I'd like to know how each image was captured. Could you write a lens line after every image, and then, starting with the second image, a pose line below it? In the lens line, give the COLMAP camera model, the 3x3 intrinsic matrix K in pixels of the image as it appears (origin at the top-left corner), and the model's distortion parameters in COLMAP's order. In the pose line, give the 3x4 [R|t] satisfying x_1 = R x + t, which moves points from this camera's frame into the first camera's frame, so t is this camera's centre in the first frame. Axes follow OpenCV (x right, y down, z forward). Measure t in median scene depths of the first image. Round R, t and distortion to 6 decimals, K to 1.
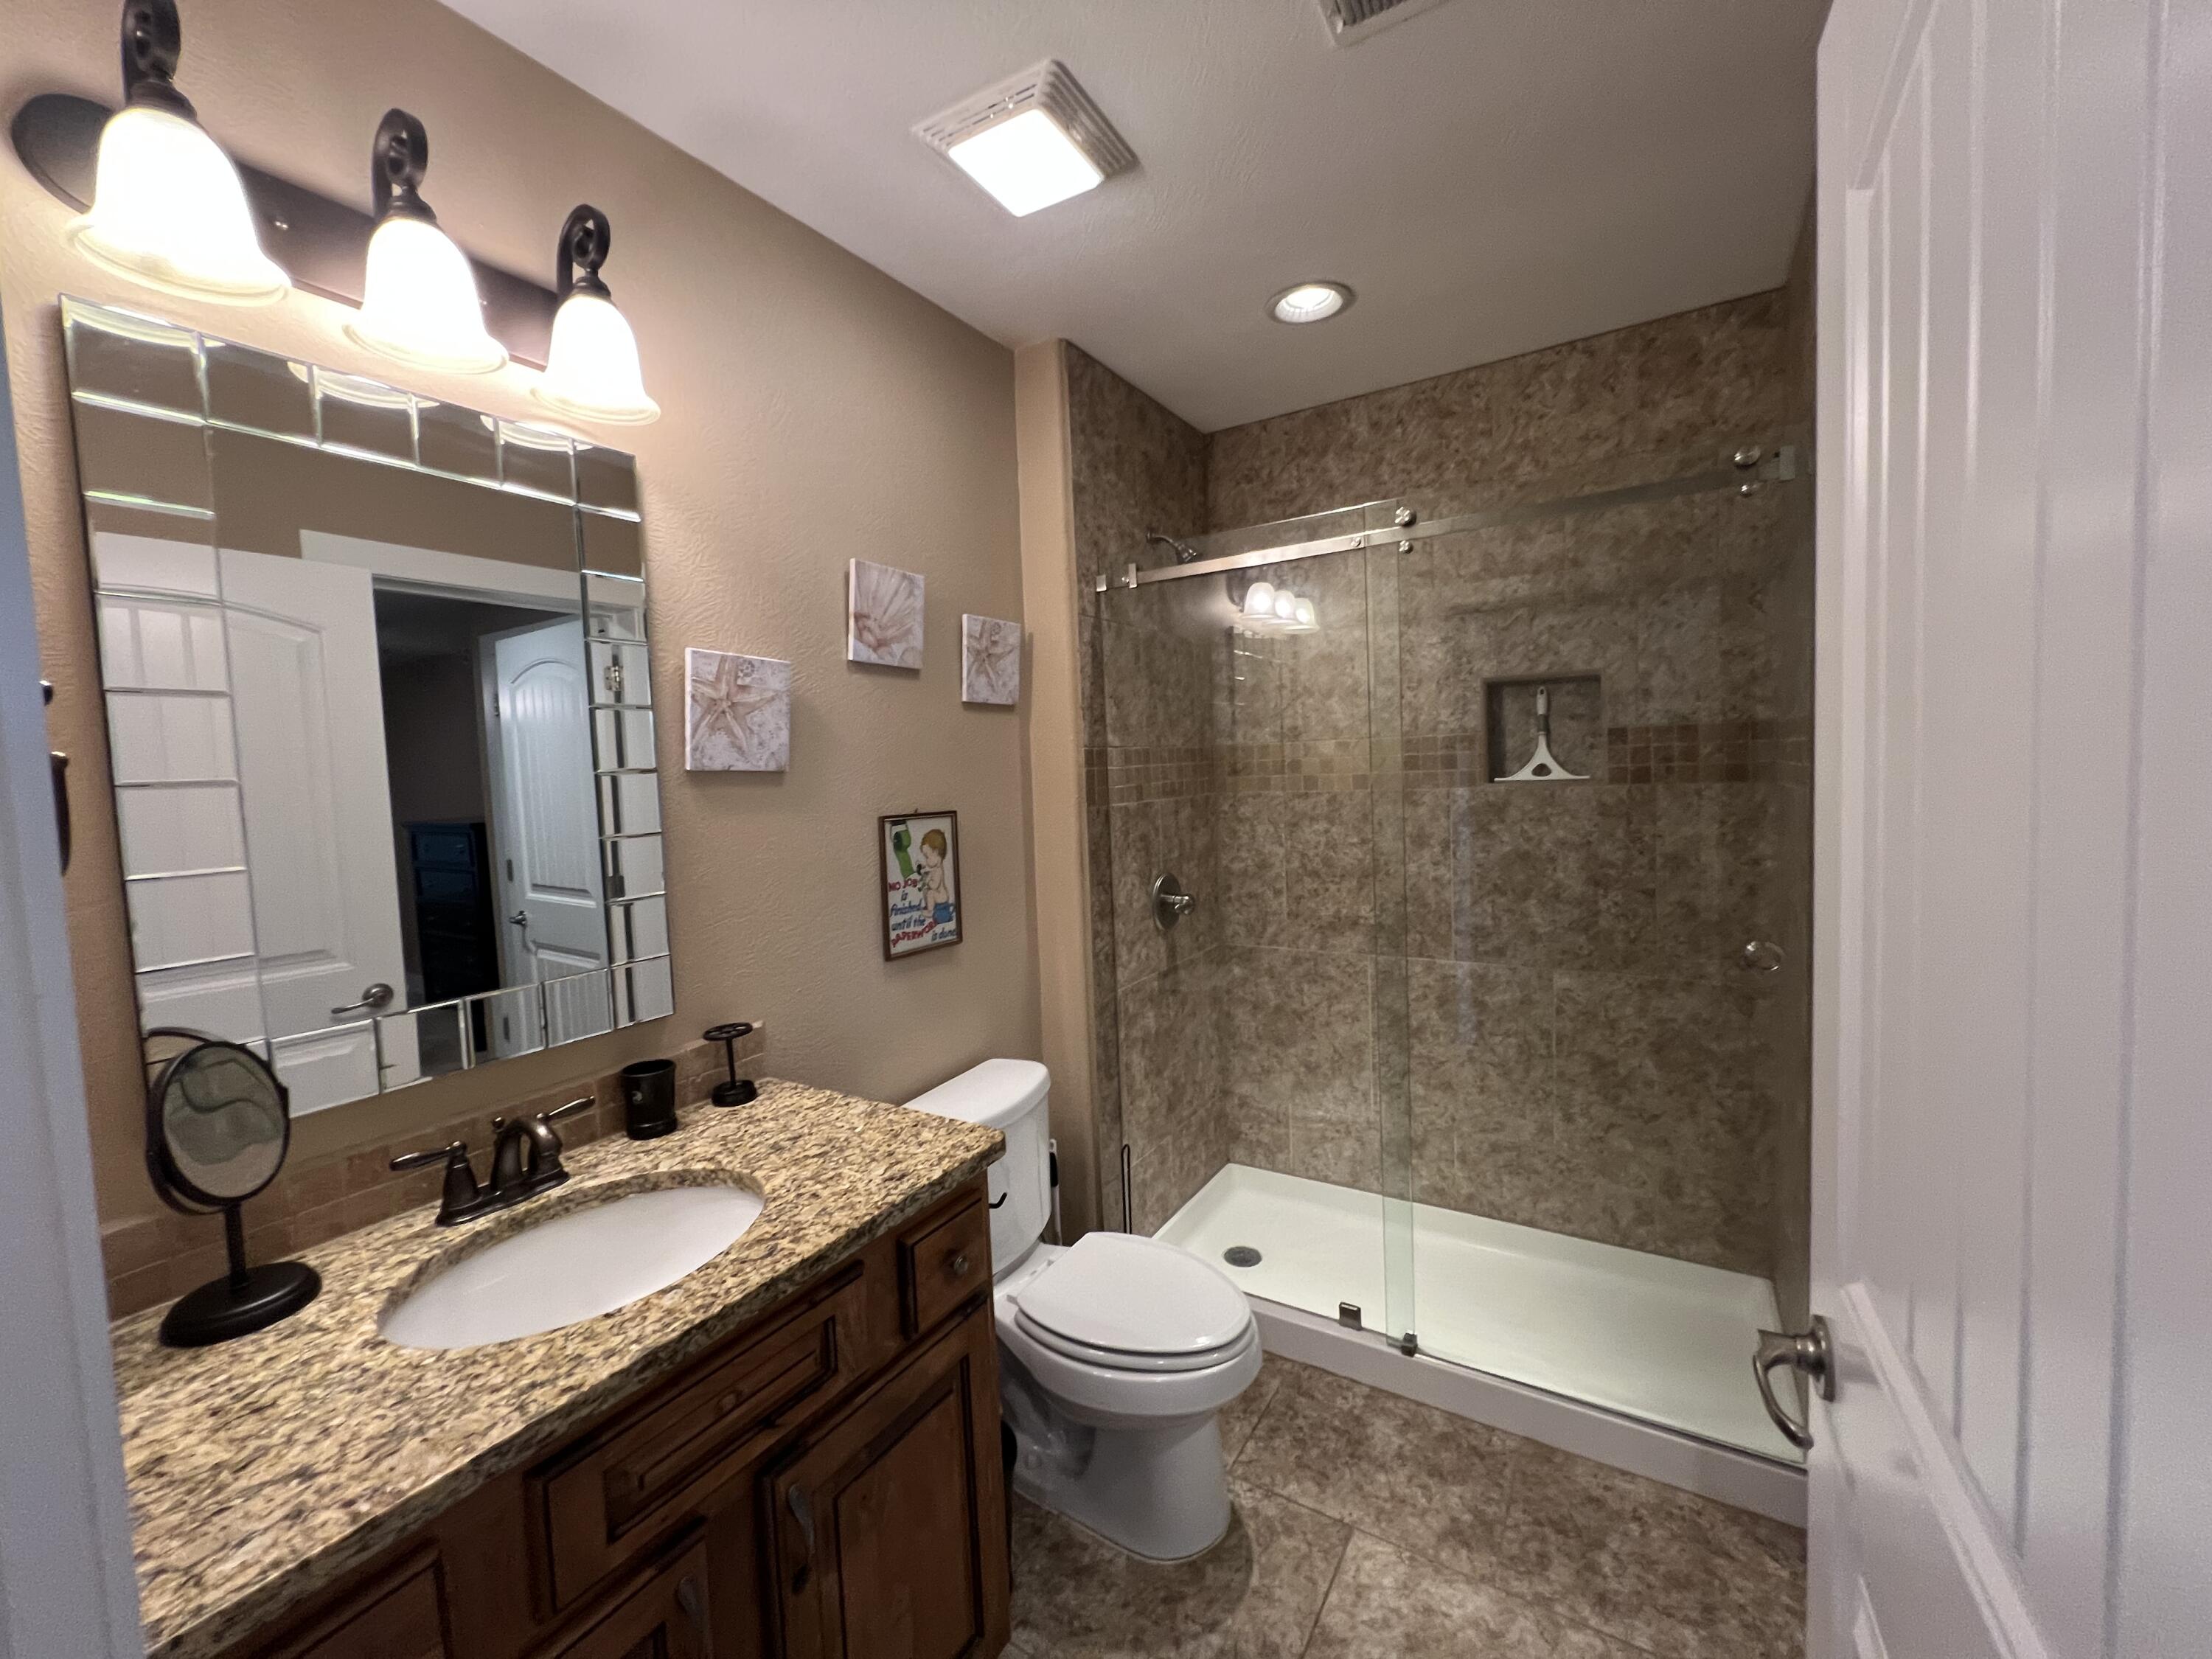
lens RADIAL K [[888.2, 0, 1102.6], [0, 888.2, 823.3], [0, 0, 1]] dist [-0.000899, 0.000502]
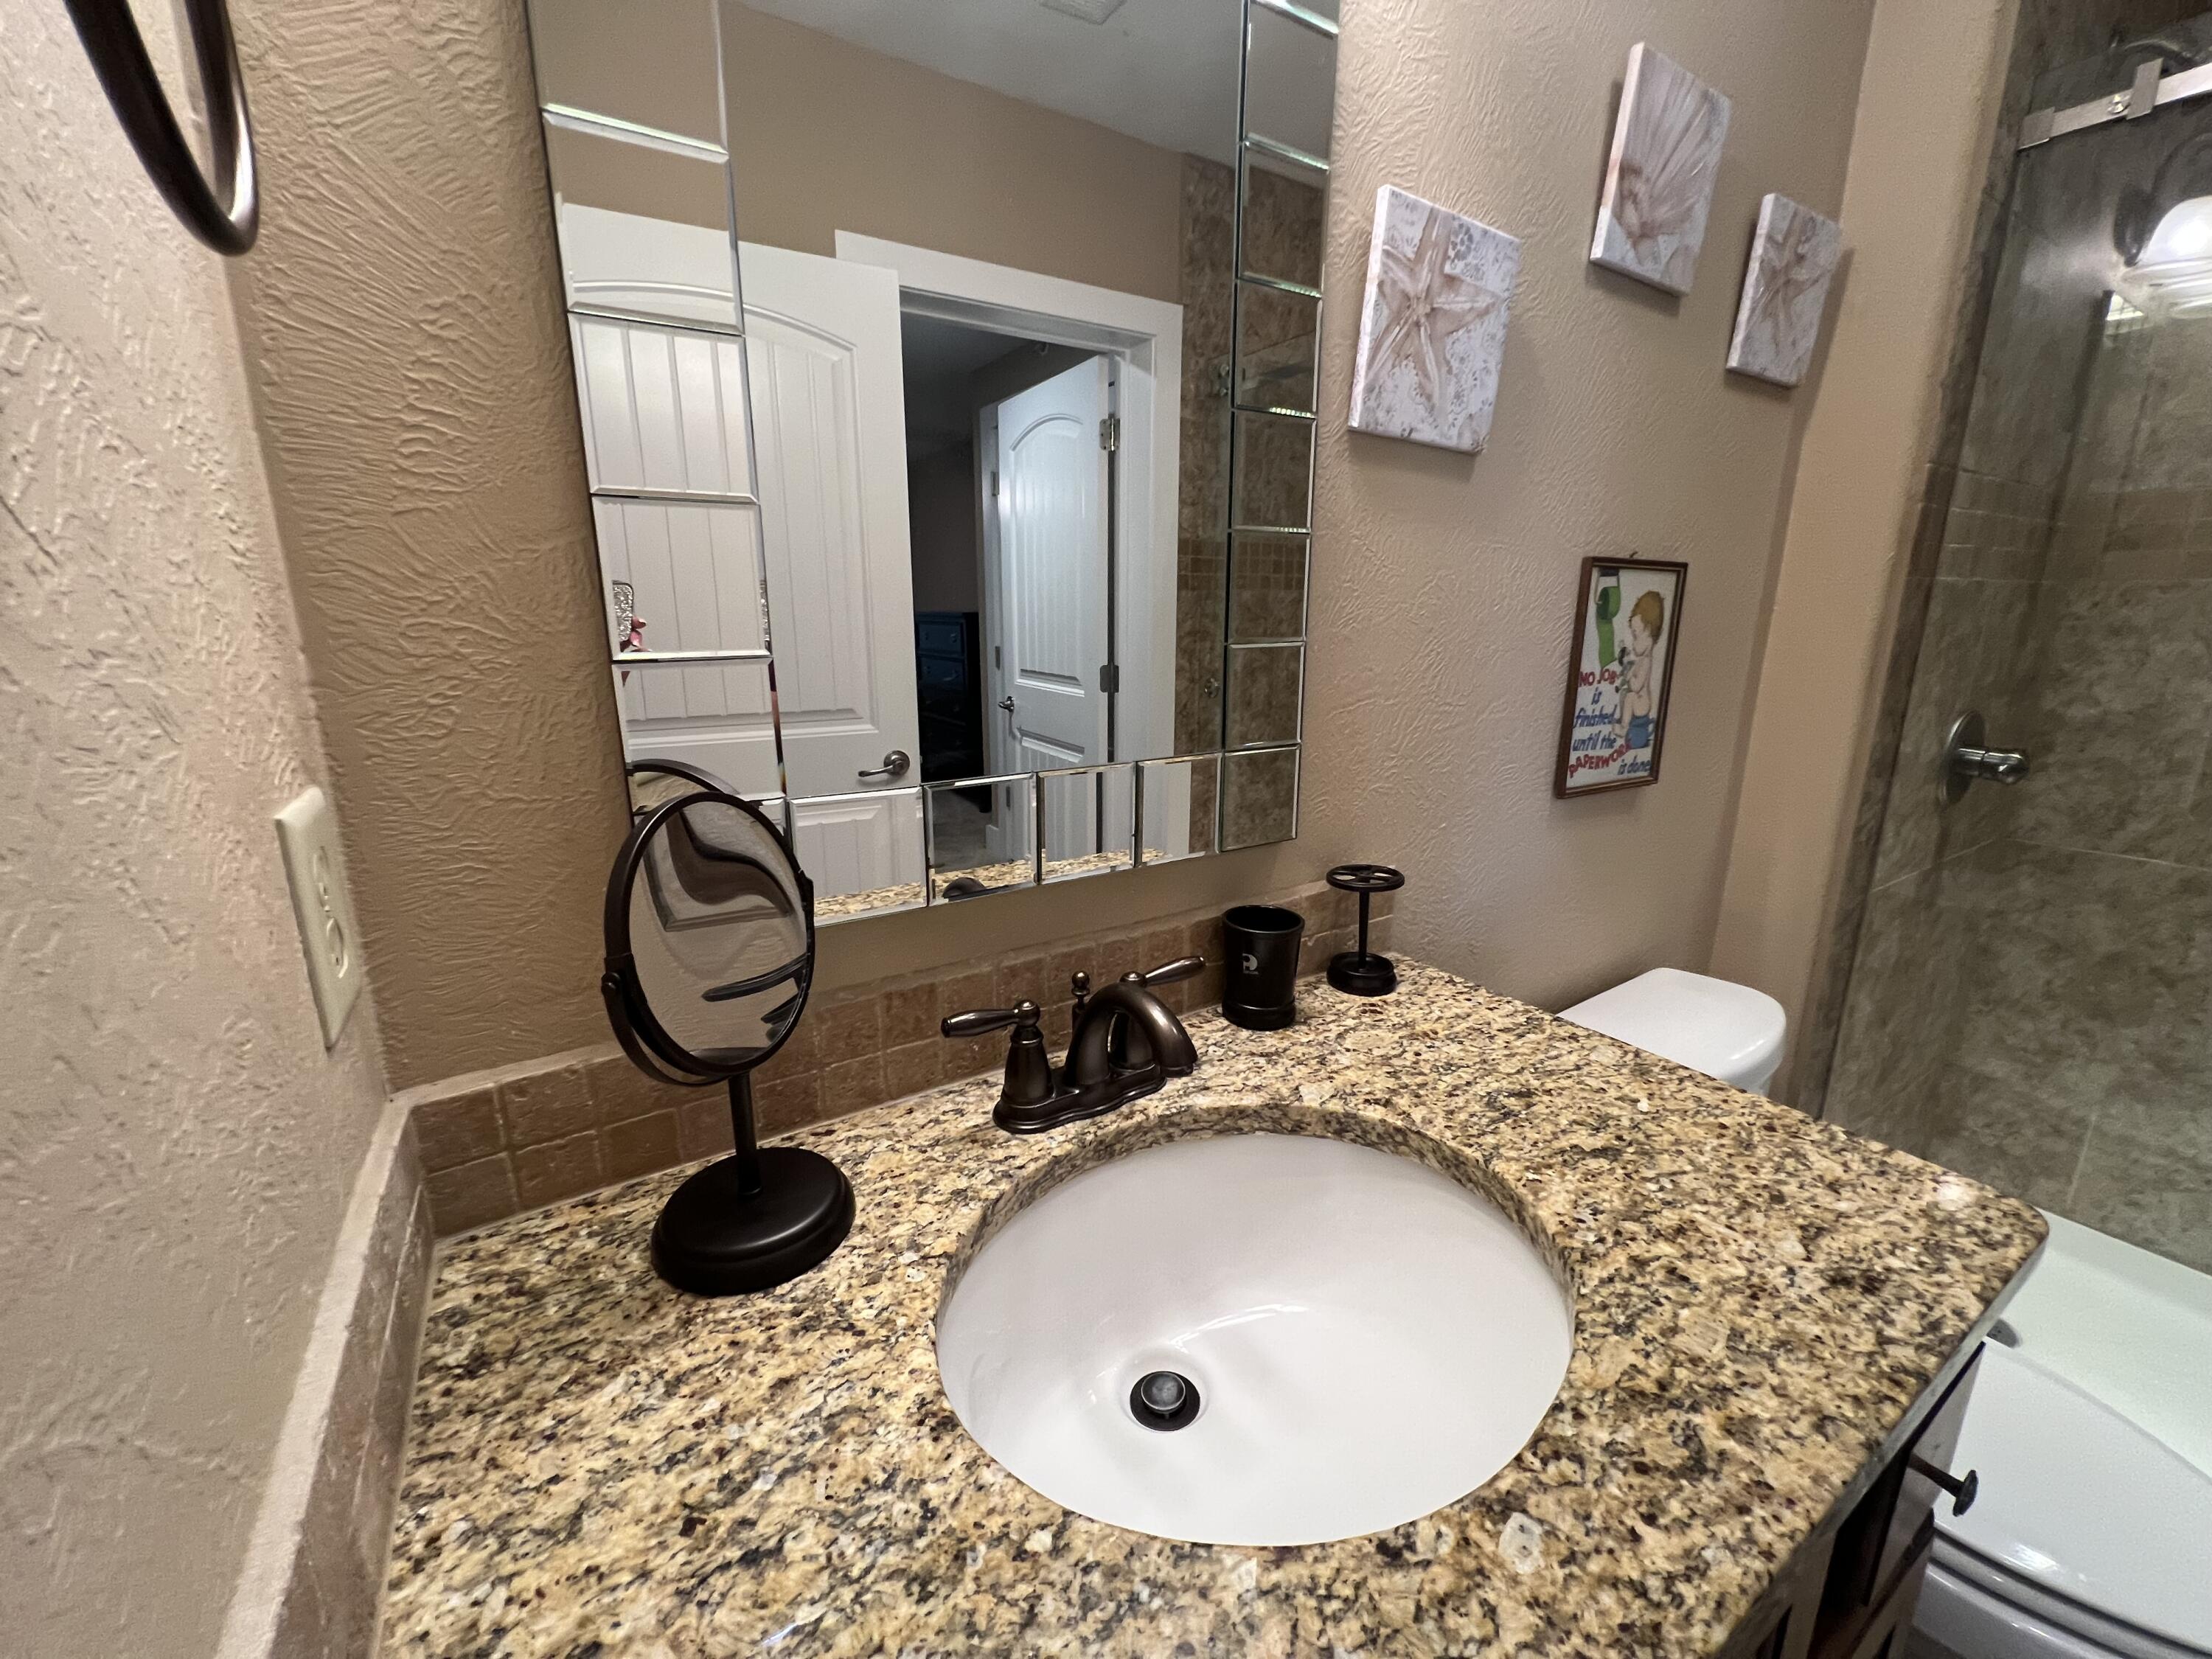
lens RADIAL K [[883.3, 0, 1103.8], [0, 883.3, 826.2], [0, 0, 1]] dist [-0.002441, 0.000296]
pose [[0.899970, 0.142636, -0.411958, -0.337145], [-0.062826, 0.977531, 0.201209, 0.086517], [0.431402, -0.155201, 0.888710, 0.378665]]
